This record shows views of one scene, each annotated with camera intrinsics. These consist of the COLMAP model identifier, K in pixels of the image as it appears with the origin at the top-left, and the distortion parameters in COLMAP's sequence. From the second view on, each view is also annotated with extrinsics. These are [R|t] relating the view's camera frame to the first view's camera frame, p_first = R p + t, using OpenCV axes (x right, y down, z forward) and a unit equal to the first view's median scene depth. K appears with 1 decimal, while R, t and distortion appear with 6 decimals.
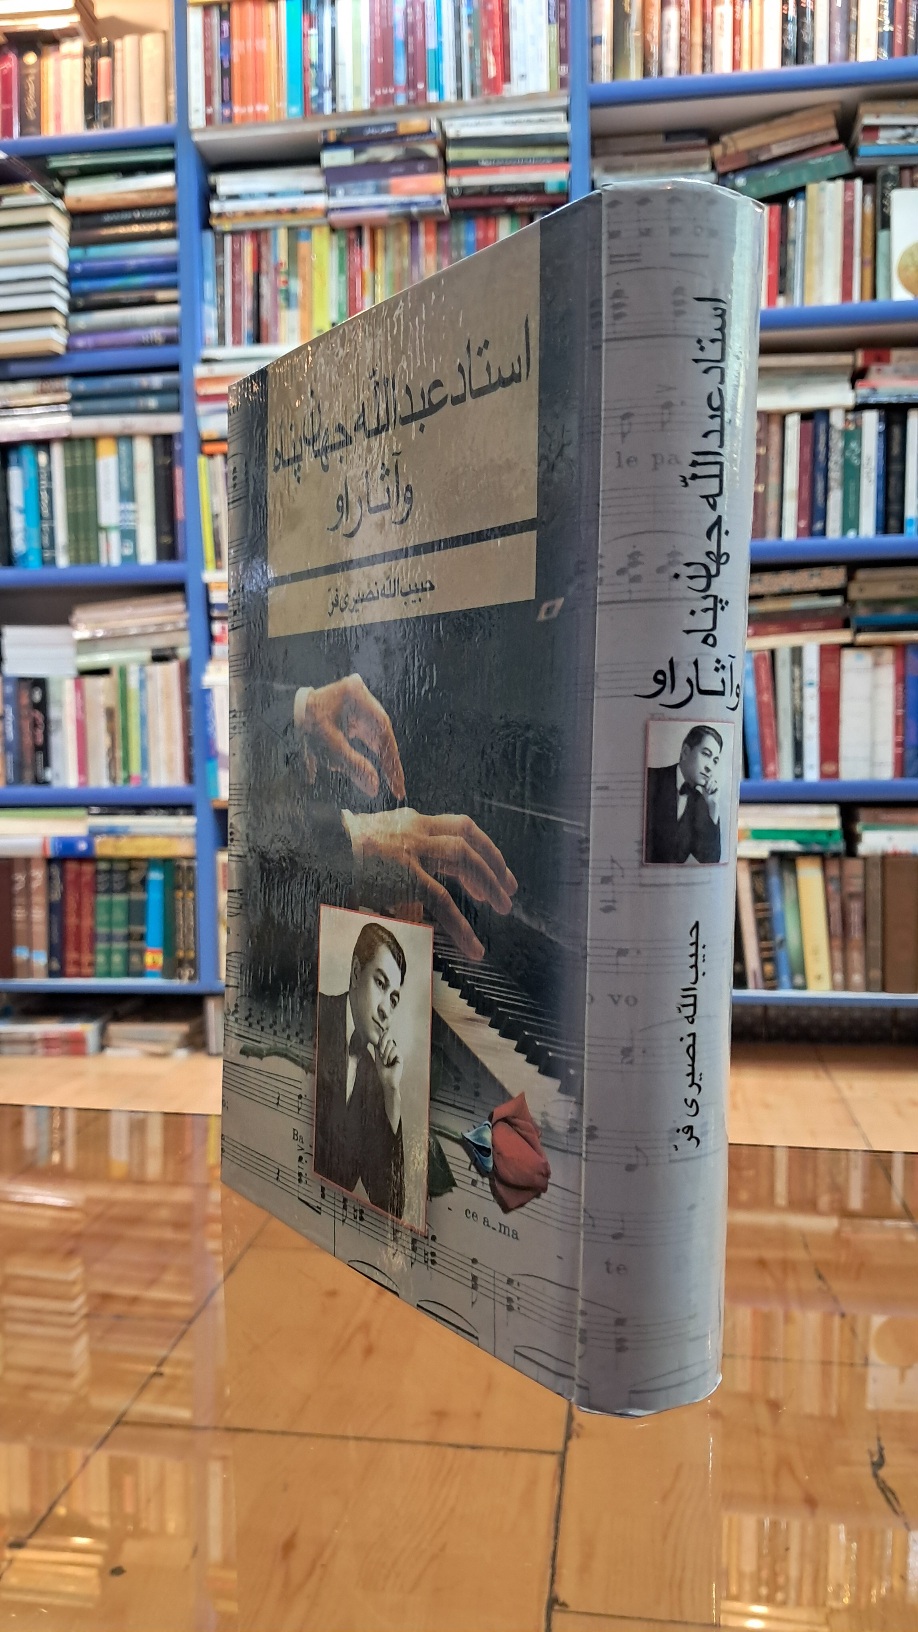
lens RADIAL K [[1356.2, 0, 434.8], [0, 1356.2, 819.4], [0, 0, 1]] dist [-0.011354, 0.022600]
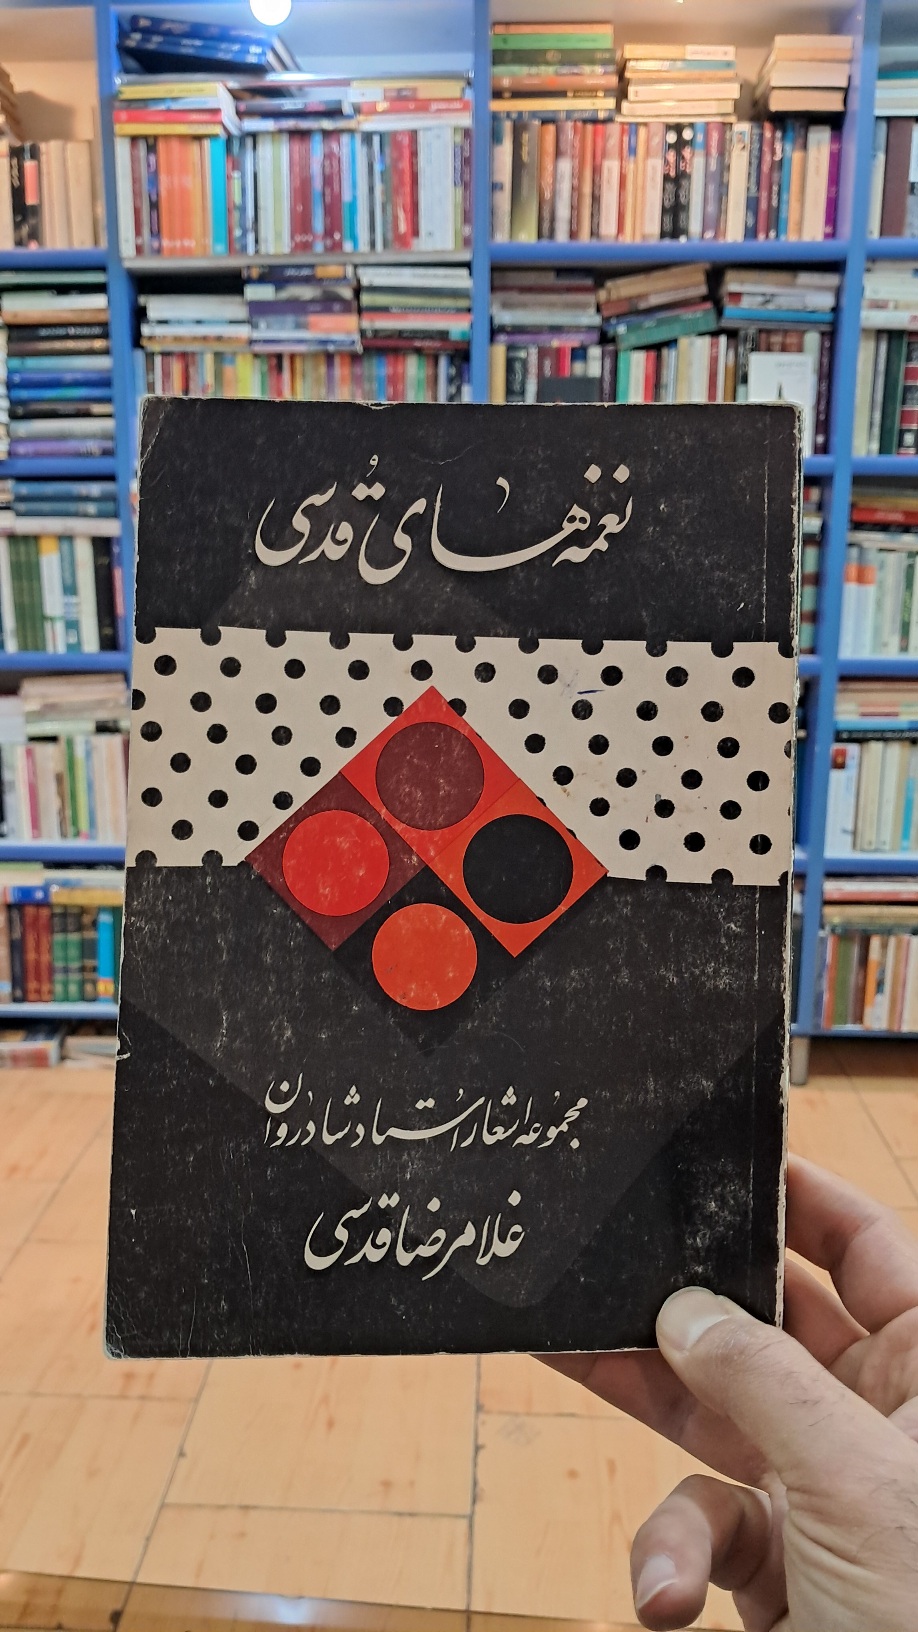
lens RADIAL K [[1356.2, 0, 444.3], [0, 1356.2, 821.0], [0, 0, 1]] dist [-0.011354, 0.022600]
pose [[0.994832, -0.007558, 0.101251, -0.037609], [-0.009592, 0.985770, 0.167826, -0.253239], [-0.101079, -0.167930, 0.980603, -0.156927]]
